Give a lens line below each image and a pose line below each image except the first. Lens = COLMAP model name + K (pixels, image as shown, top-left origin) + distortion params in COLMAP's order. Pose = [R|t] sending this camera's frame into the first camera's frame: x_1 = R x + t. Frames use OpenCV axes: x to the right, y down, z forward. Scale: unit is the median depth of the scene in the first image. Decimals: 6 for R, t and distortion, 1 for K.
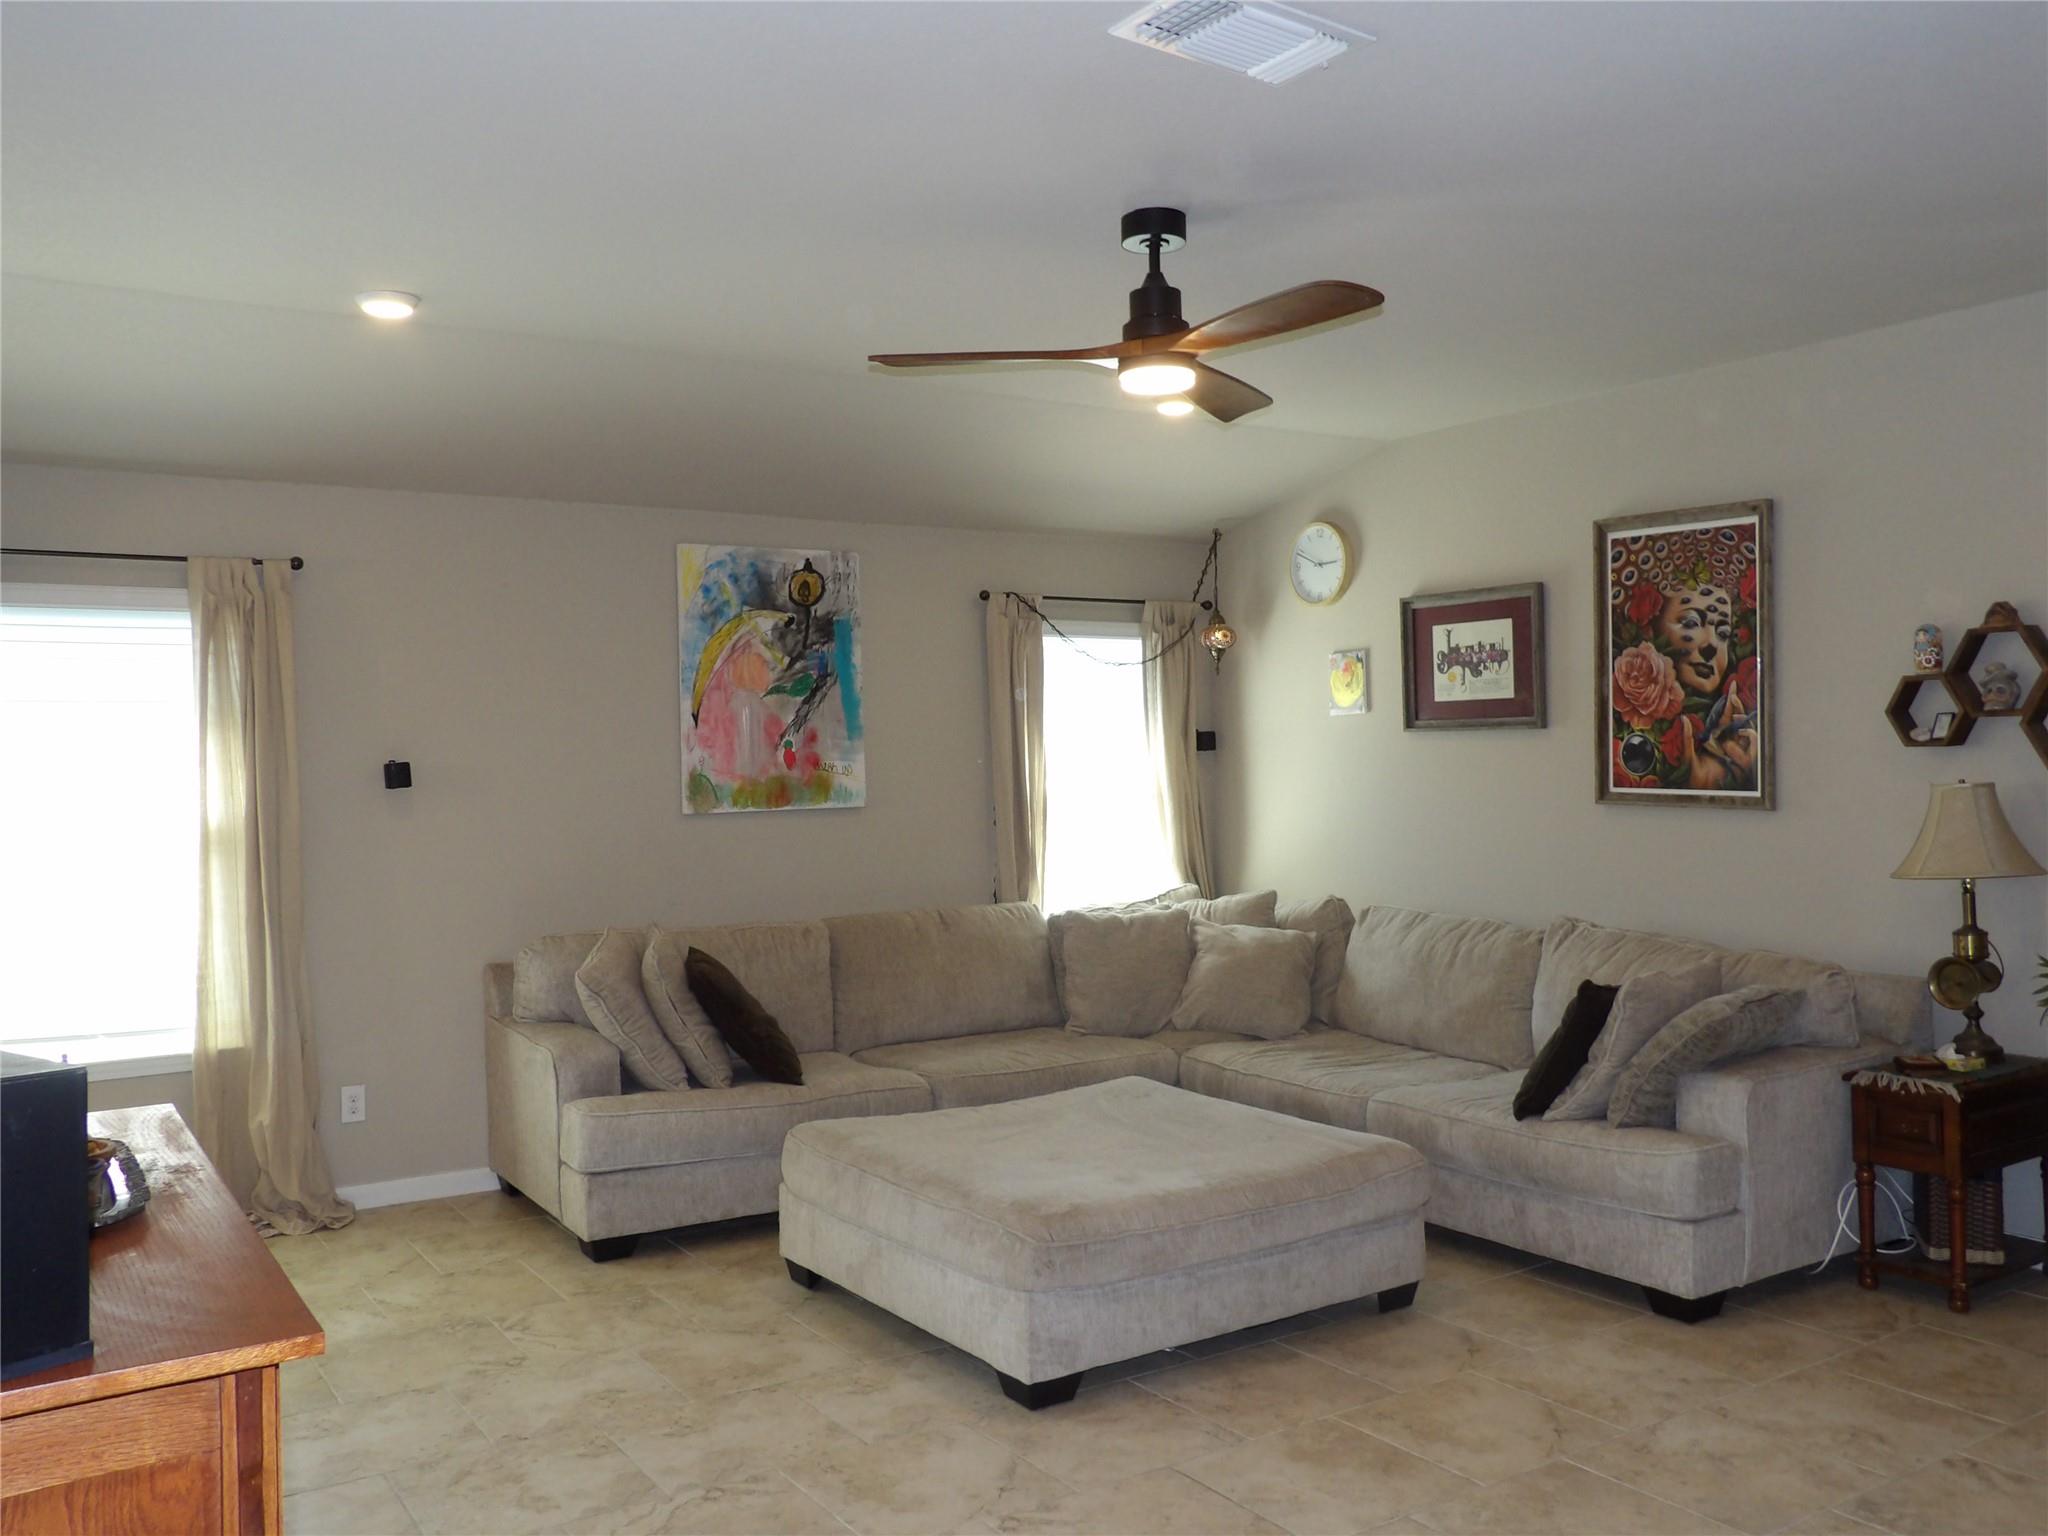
lens RADIAL K [[1695.6, 0, 1029.4], [0, 1695.6, 754.4], [0, 0, 1]] dist [-0.020178, -0.000074]
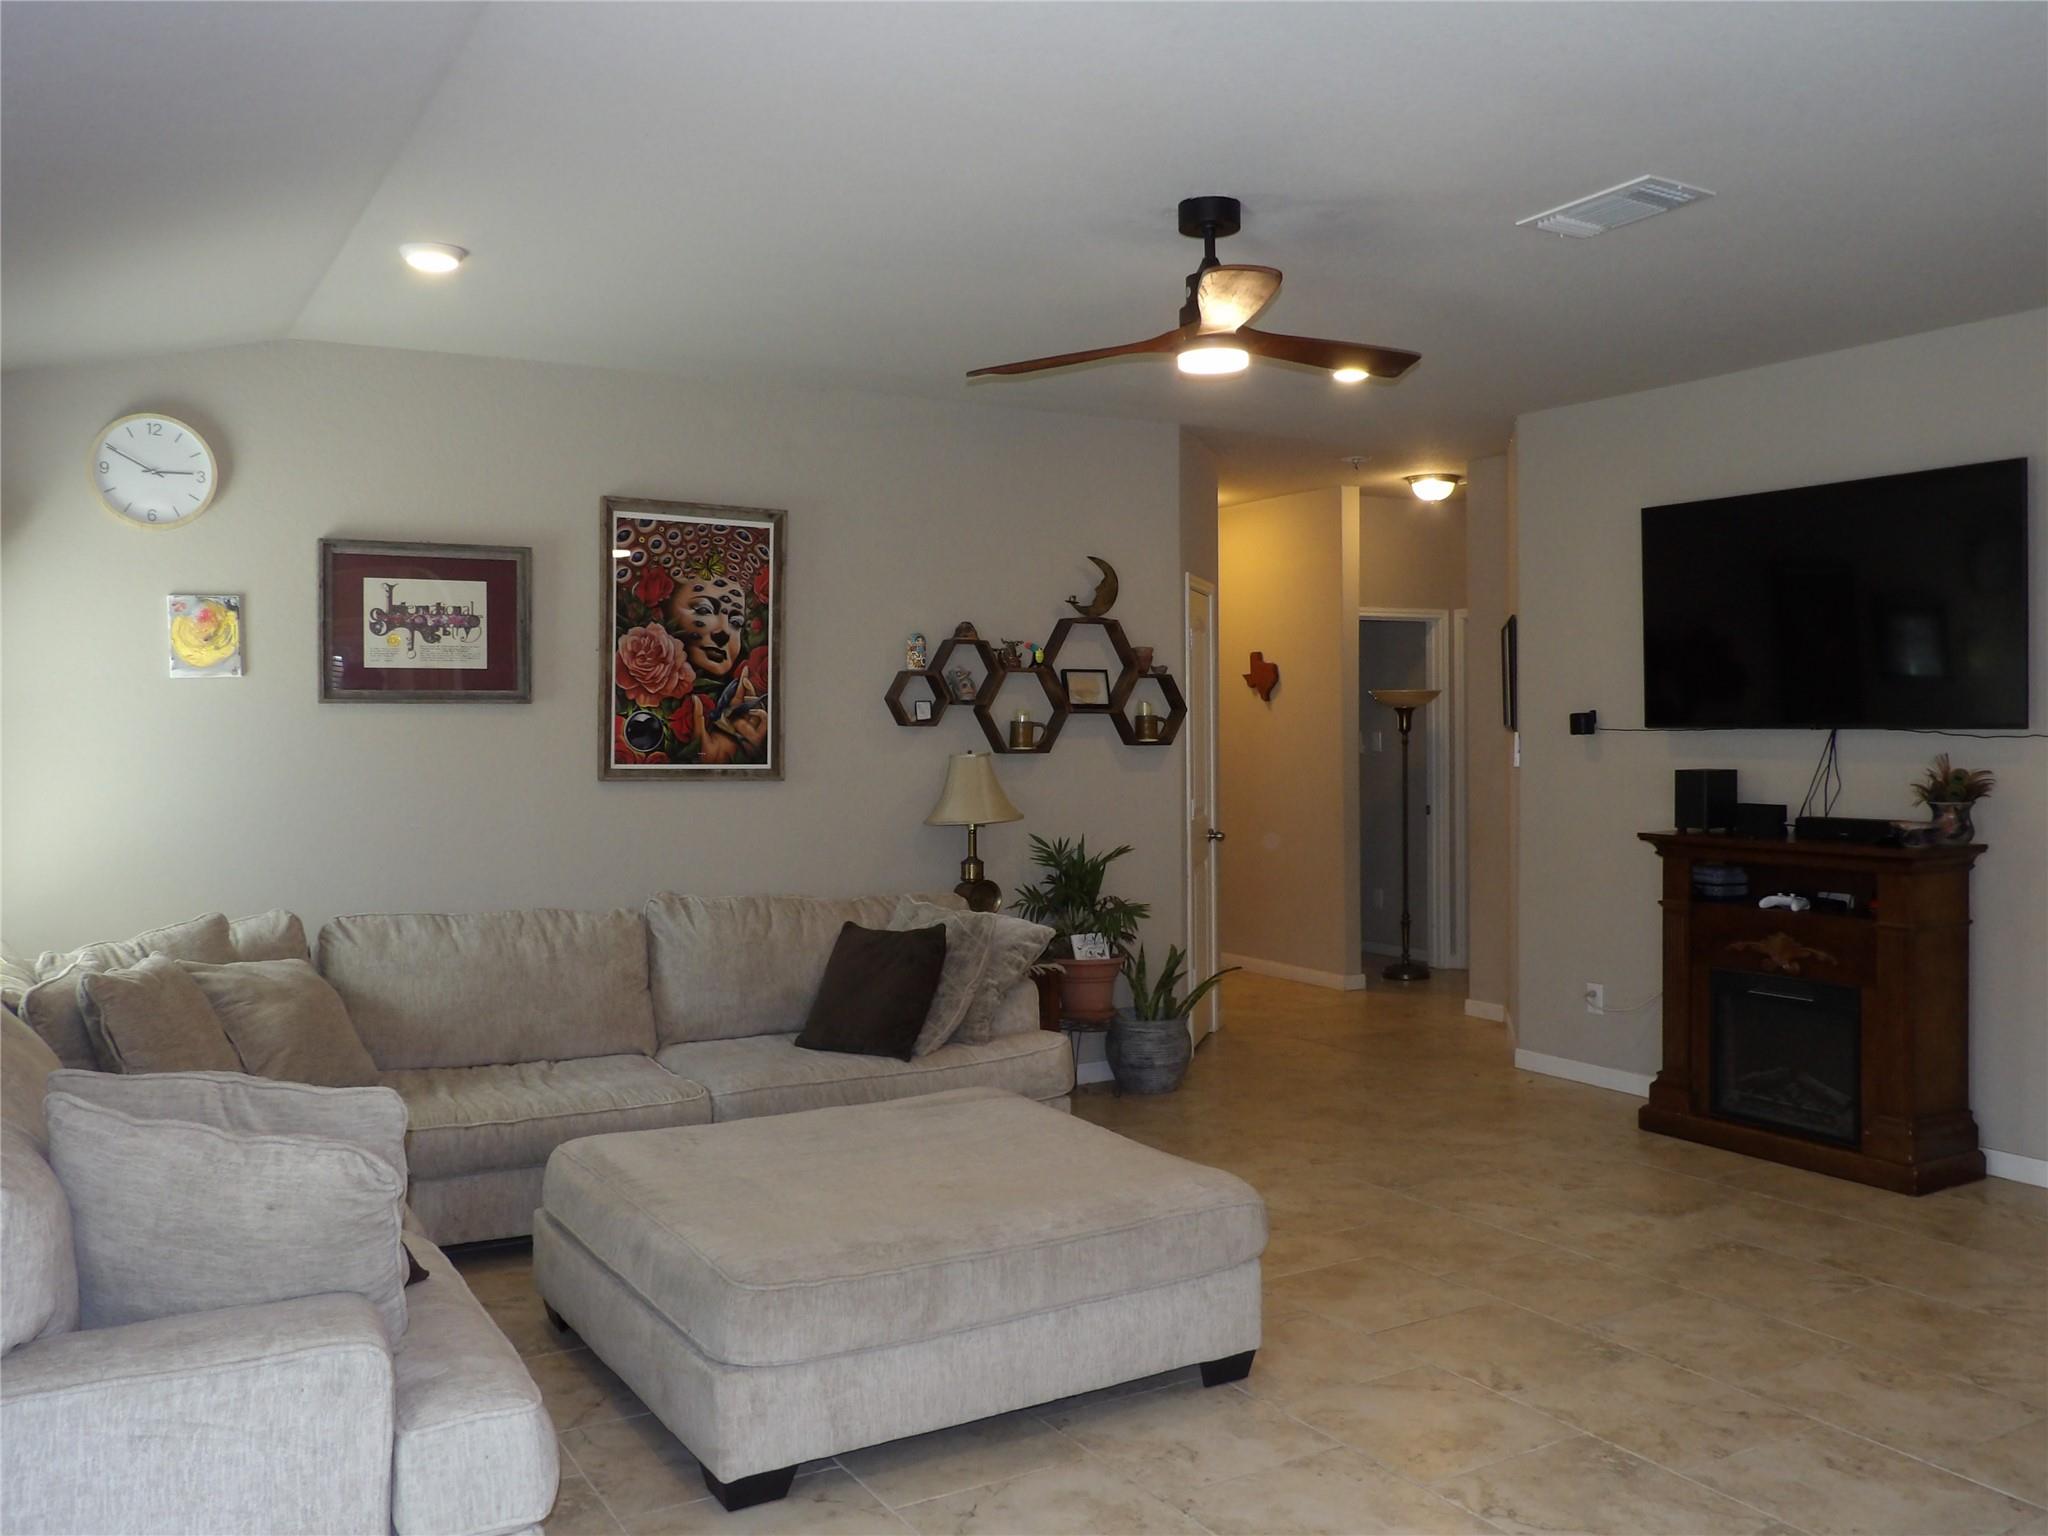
lens RADIAL K [[1695.6, 0, 1027.4], [0, 1695.6, 776.0], [0, 0, 1]] dist [-0.020178, -0.000074]
pose [[0.054113, -0.013952, 0.998437, -0.671612], [0.003414, 0.999899, 0.013787, 0.014094], [-0.998529, 0.002662, 0.054156, 0.726321]]
